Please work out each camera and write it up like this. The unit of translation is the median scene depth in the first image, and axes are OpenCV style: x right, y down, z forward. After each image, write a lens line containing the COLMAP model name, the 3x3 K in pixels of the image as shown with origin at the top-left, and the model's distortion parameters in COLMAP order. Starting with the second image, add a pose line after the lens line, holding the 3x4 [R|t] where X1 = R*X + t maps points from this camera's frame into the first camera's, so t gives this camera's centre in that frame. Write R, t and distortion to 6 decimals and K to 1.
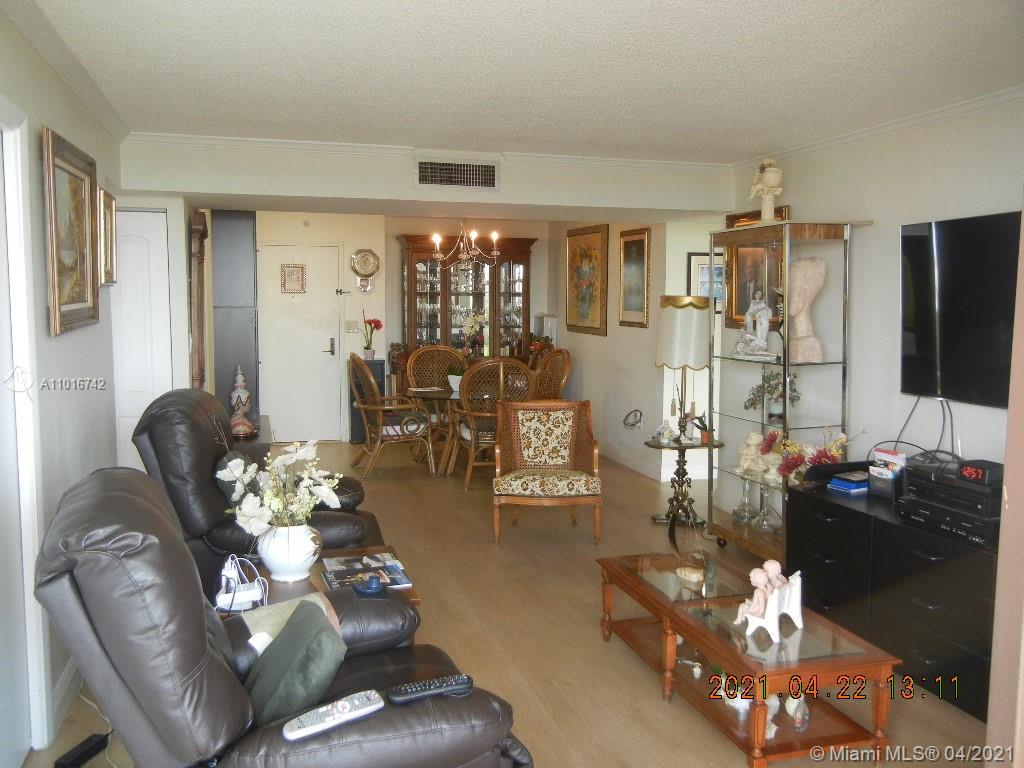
lens RADIAL K [[862.2, 0, 512.0], [0, 862.2, 384.0], [0, 0, 1]] dist [0.000942, -0.004600]
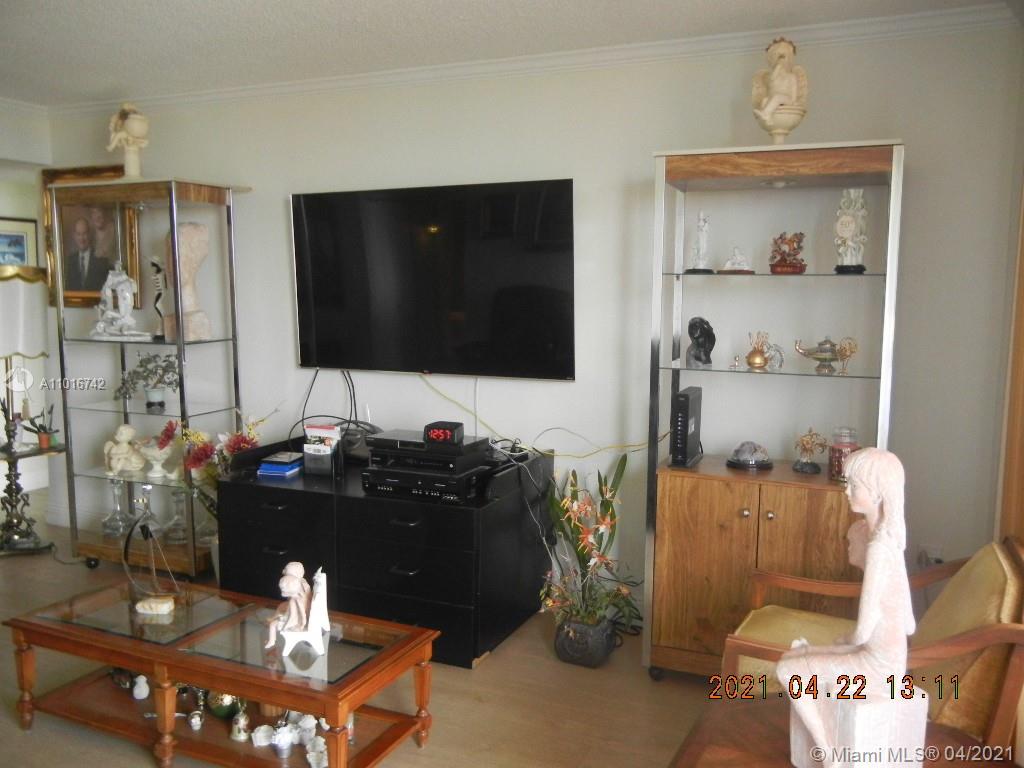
lens RADIAL K [[862.2, 0, 512.0], [0, 862.2, 384.0], [0, 0, 1]] dist [0.000942, -0.004600]
pose [[0.654806, -0.074439, 0.752122, -0.117997], [0.064390, 0.997014, 0.042618, 0.002611], [-0.753049, 0.020523, 0.657644, 0.164854]]
